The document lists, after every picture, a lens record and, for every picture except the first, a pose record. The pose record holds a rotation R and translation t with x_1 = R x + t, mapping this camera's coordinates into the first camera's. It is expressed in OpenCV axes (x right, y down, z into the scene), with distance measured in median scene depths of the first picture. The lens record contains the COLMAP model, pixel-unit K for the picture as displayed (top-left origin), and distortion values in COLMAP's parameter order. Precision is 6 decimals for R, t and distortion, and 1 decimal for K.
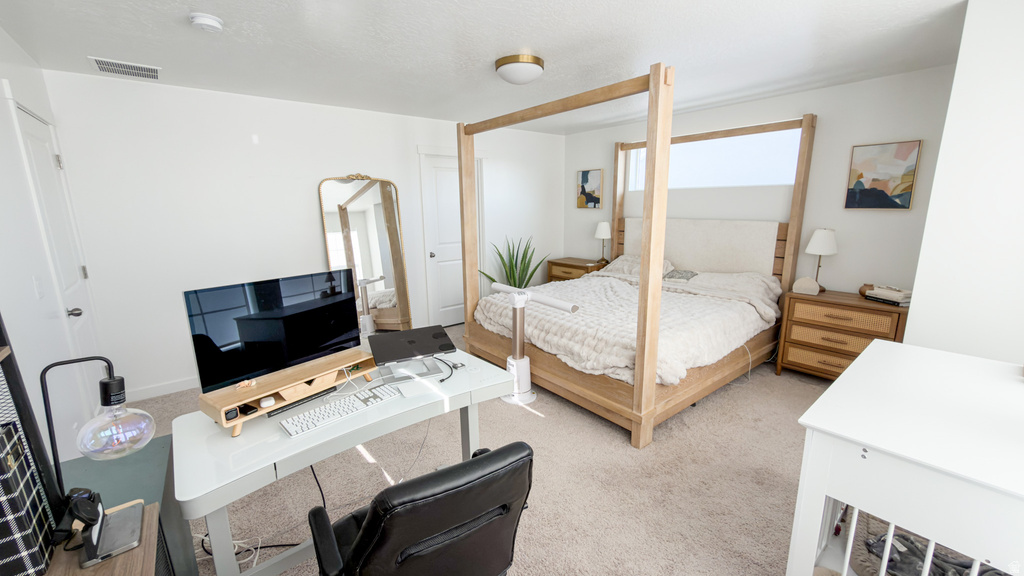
lens RADIAL K [[402.2, 0, 514.8], [0, 402.2, 290.8], [0, 0, 1]] dist [0.002009, 0.000078]
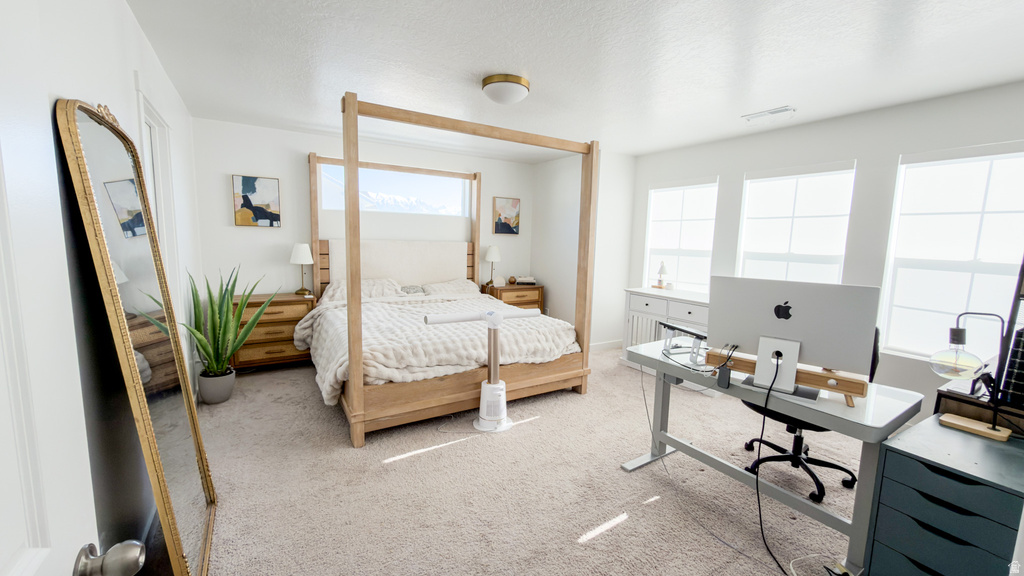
lens RADIAL K [[402.2, 0, 509.9], [0, 402.2, 290.6], [0, 0, 1]] dist [0.002009, 0.000078]
pose [[0.127884, -0.117306, 0.984827, -0.848113], [0.184433, 0.978473, 0.092600, -0.119023], [-0.974490, 0.169792, 0.146766, 0.752202]]
